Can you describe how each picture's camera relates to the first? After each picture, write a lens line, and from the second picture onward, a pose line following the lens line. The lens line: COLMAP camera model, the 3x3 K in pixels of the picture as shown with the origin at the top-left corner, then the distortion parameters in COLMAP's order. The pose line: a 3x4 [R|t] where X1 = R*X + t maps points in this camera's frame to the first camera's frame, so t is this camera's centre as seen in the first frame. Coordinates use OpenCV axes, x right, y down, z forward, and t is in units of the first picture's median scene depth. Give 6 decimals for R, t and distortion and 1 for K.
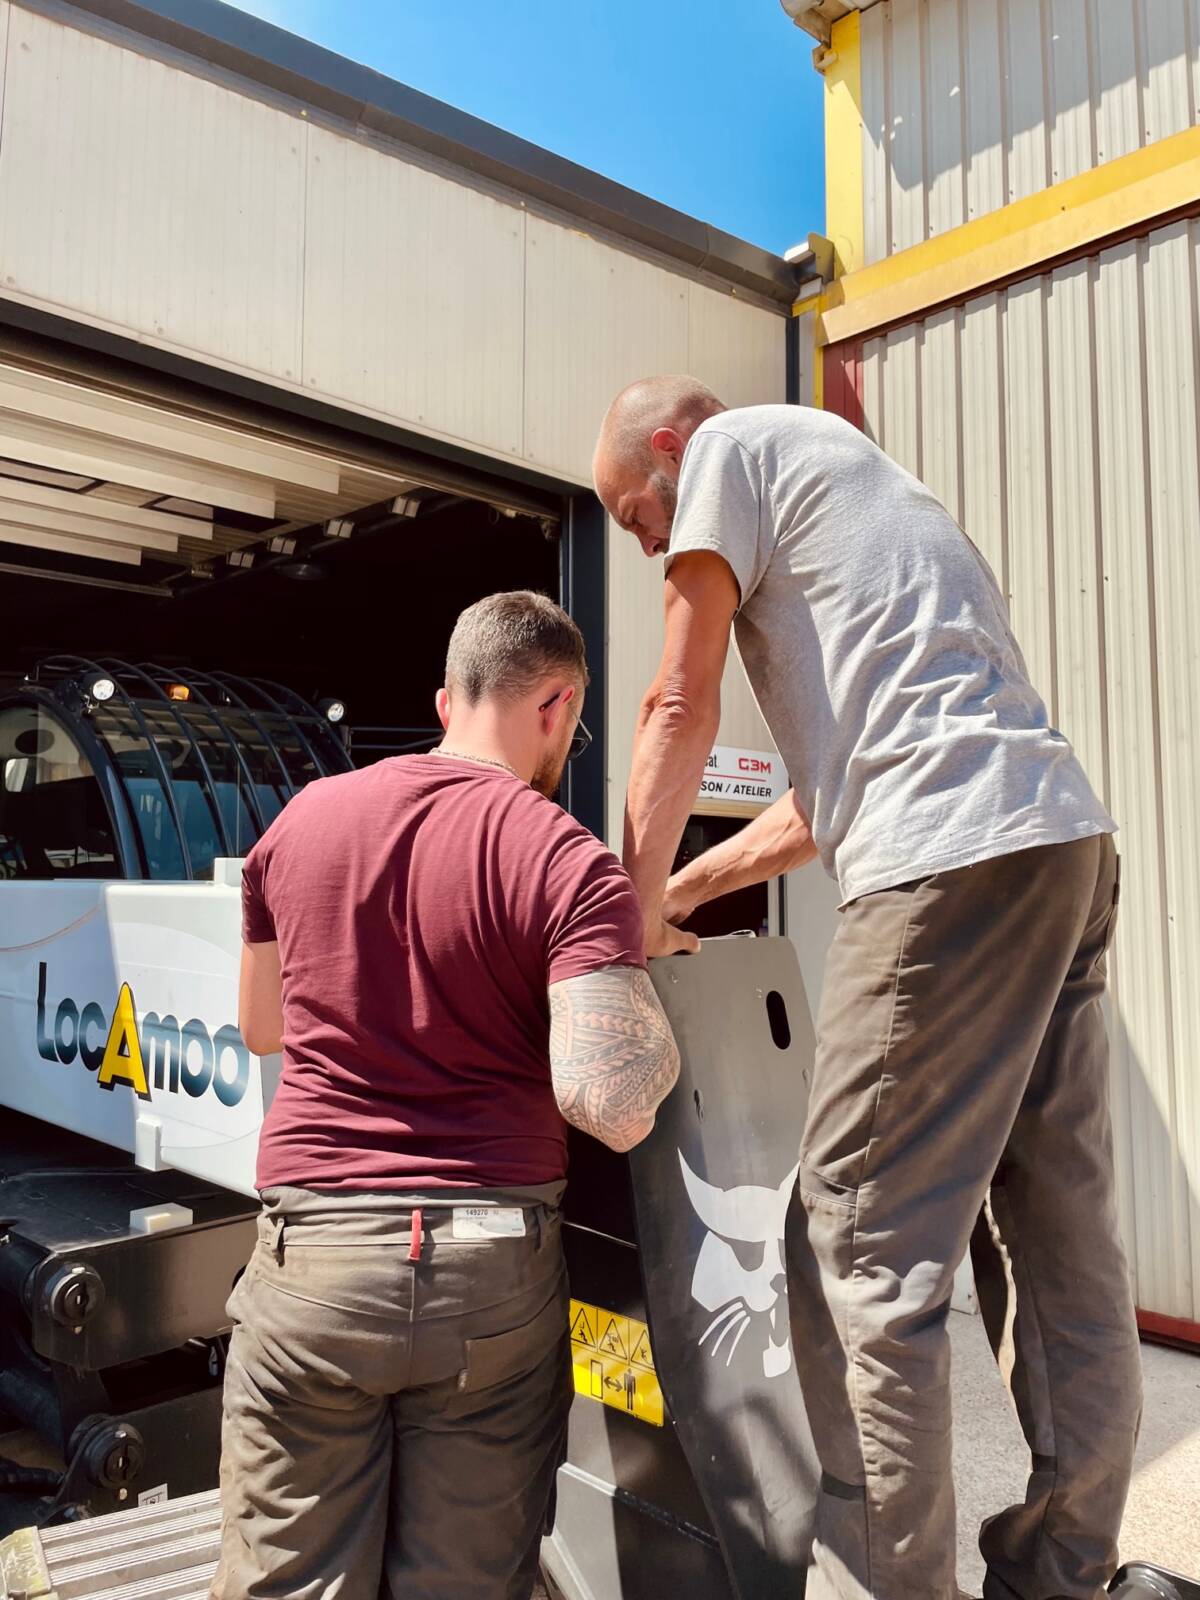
lens RADIAL K [[1227.0, 0, 600.0], [0, 1227.0, 800.0], [0, 0, 1]] dist [-0.009038, -0.011251]
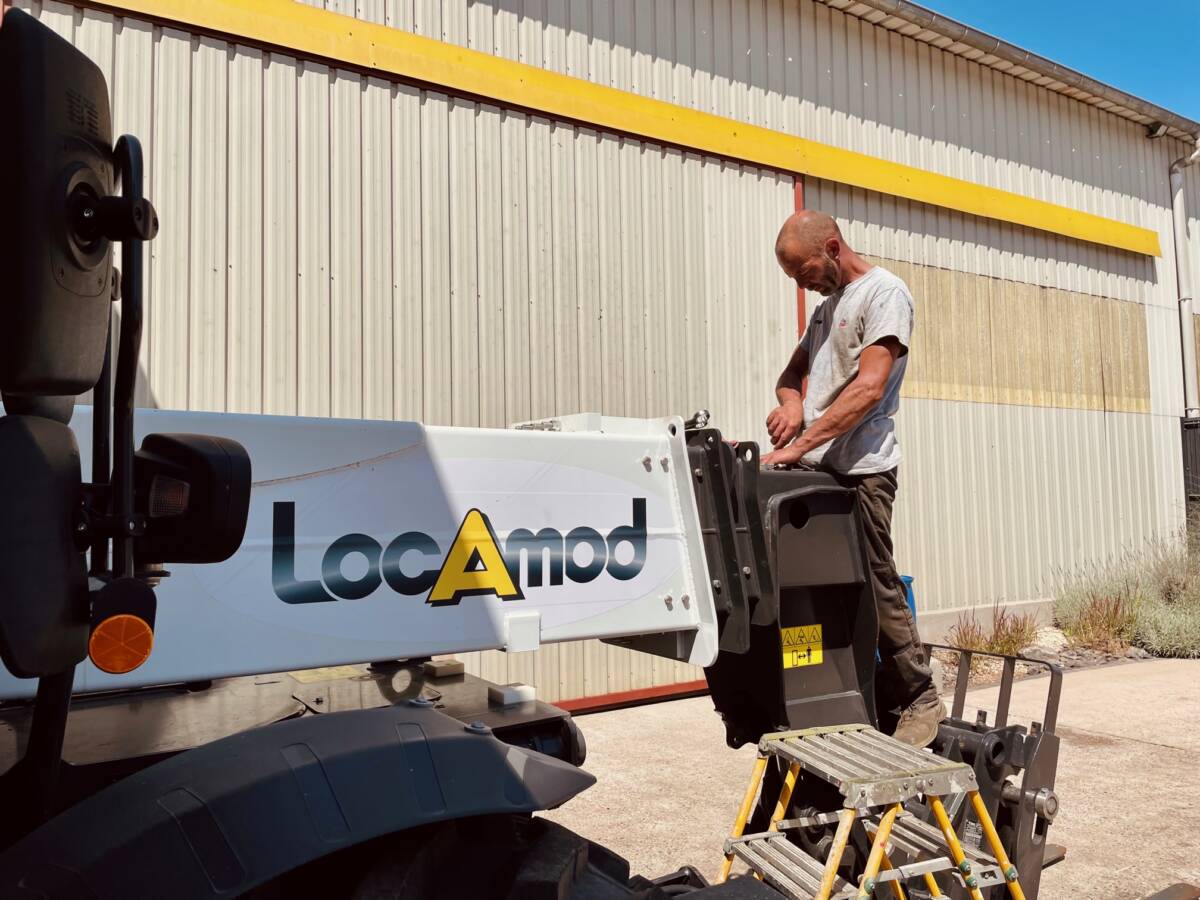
lens RADIAL K [[920.3, 0, 600.0], [0, 920.3, 450.0], [0, 0, 1]] dist [-0.009038, -0.011251]
pose [[0.206361, 0.048744, 0.977261, -1.265737], [-0.060233, 0.997497, -0.037034, 0.122184], [-0.976620, -0.051221, 0.208781, 0.725088]]
